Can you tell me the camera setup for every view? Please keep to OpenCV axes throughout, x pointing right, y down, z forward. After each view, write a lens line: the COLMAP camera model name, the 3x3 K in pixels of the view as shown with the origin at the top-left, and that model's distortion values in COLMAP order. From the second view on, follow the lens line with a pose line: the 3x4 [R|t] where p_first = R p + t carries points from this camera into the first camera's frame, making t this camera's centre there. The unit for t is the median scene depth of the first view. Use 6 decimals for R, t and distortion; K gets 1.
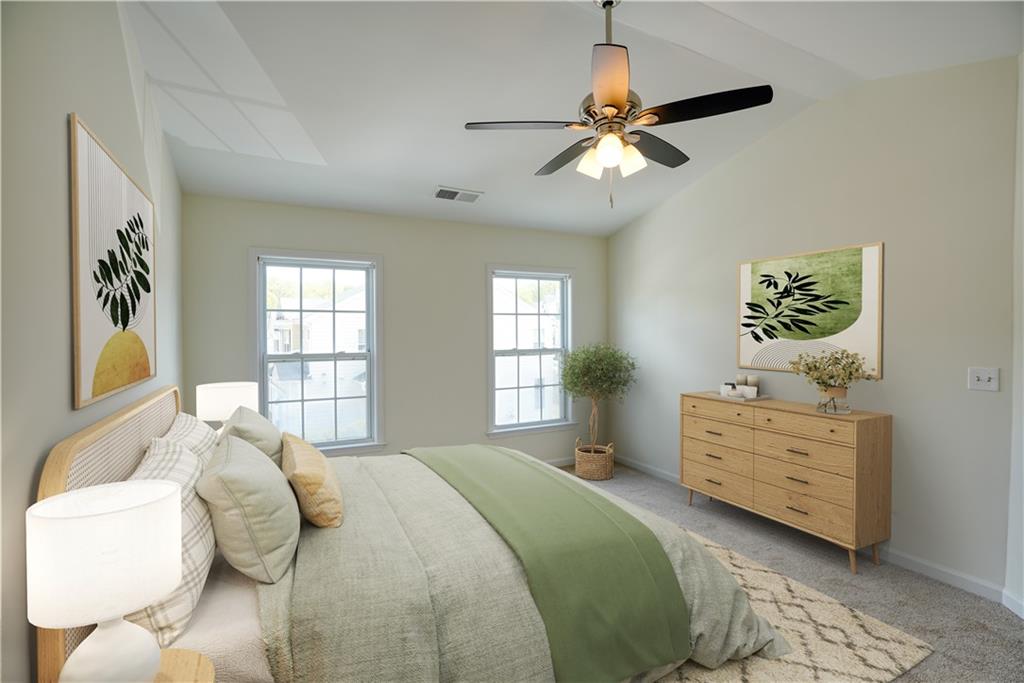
lens RADIAL K [[476.3, 0, 511.5], [0, 476.3, 337.9], [0, 0, 1]] dist [-0.067149, 0.024069]
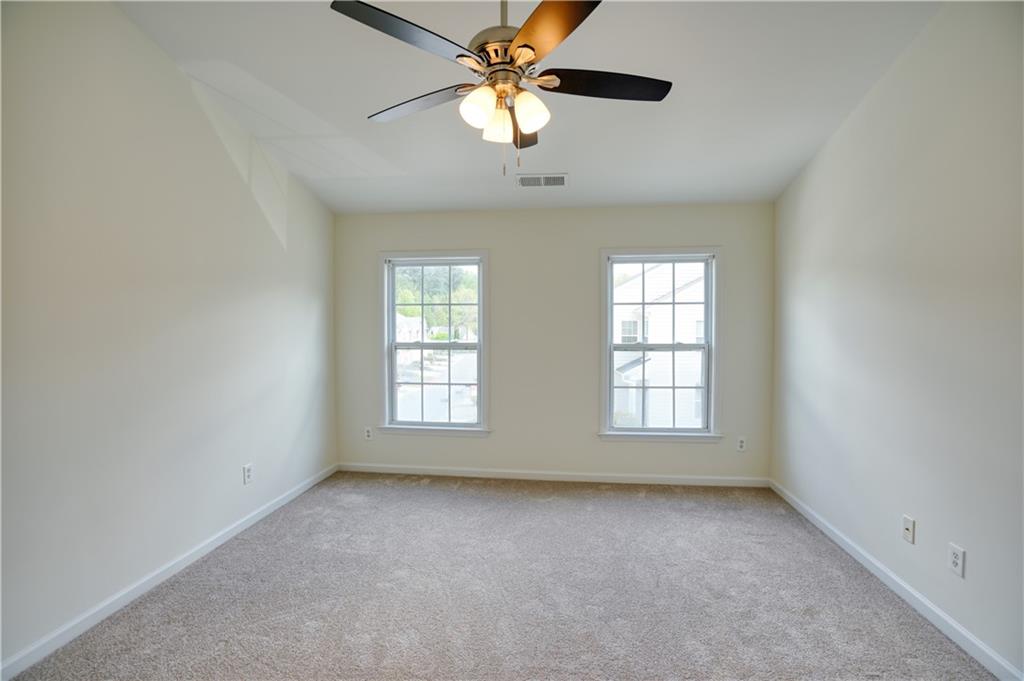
lens RADIAL K [[476.3, 0, 511.5], [0, 476.3, 336.9], [0, 0, 1]] dist [-0.067149, 0.024069]
pose [[0.820235, 0.018856, -0.571716, 0.362343], [-0.009625, 0.999770, 0.019166, -0.003406], [0.571946, -0.010218, 0.820227, 0.167826]]
